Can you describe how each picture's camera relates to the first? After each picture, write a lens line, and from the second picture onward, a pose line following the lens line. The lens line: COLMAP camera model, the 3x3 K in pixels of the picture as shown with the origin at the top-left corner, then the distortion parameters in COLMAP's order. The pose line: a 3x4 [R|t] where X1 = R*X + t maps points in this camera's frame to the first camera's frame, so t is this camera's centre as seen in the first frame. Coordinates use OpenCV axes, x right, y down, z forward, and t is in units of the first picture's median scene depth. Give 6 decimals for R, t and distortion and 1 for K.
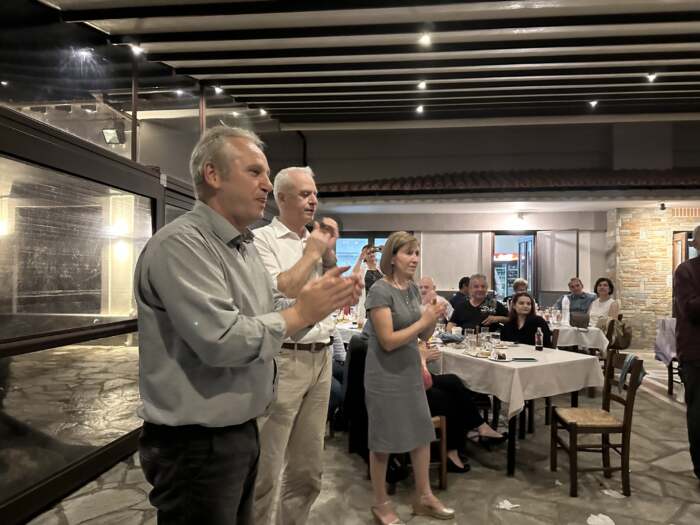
lens RADIAL K [[492.2, 0, 350.4], [0, 492.2, 270.1], [0, 0, 1]] dist [0.049217, -0.062794]
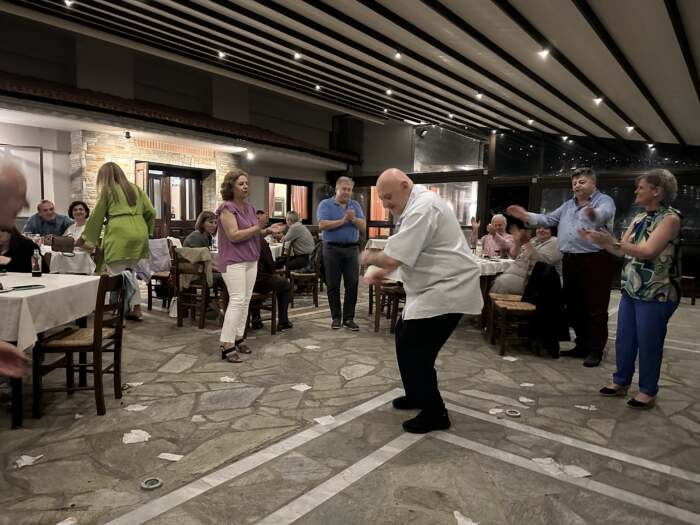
lens RADIAL K [[492.2, 0, 349.0], [0, 492.2, 266.4], [0, 0, 1]] dist [0.049217, -0.062794]
pose [[0.520190, -0.073558, 0.850877, -0.027770], [-0.034667, 0.993644, 0.107094, 0.015954], [-0.853347, -0.085207, 0.514334, 0.050670]]
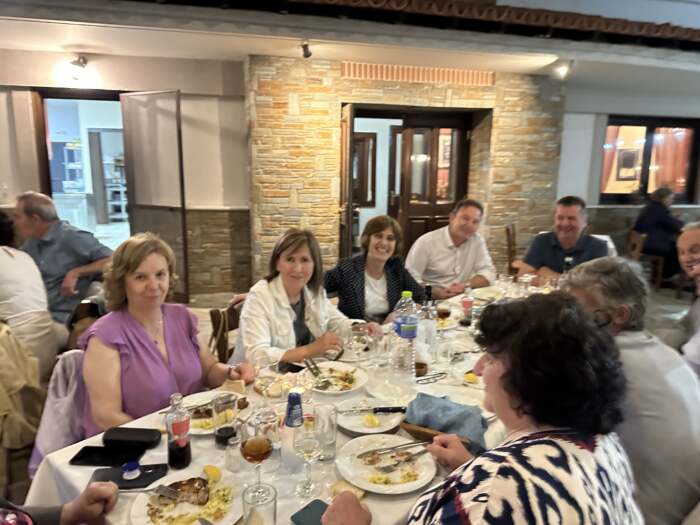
lens RADIAL K [[492.2, 0, 350.6], [0, 492.2, 267.7], [0, 0, 1]] dist [0.049217, -0.062794]
pose [[0.931583, -0.071092, 0.356511, 0.430649], [-0.008611, 0.976102, 0.217144, -0.013724], [-0.363428, -0.205357, 0.908707, 0.409965]]
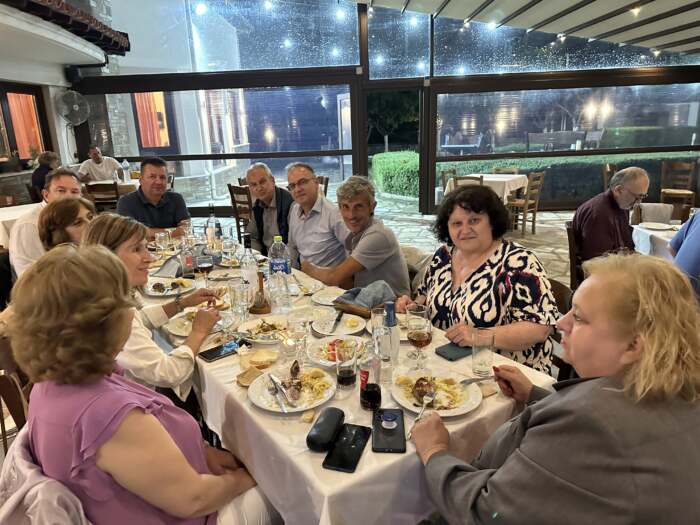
lens RADIAL K [[492.2, 0, 349.0], [0, 492.2, 258.5], [0, 0, 1]] dist [0.049217, -0.062794]
pose [[-0.123561, -0.264286, 0.956496, 0.299236], [0.017388, 0.963158, 0.268373, -0.012117], [-0.992185, 0.049792, -0.114414, 0.563693]]
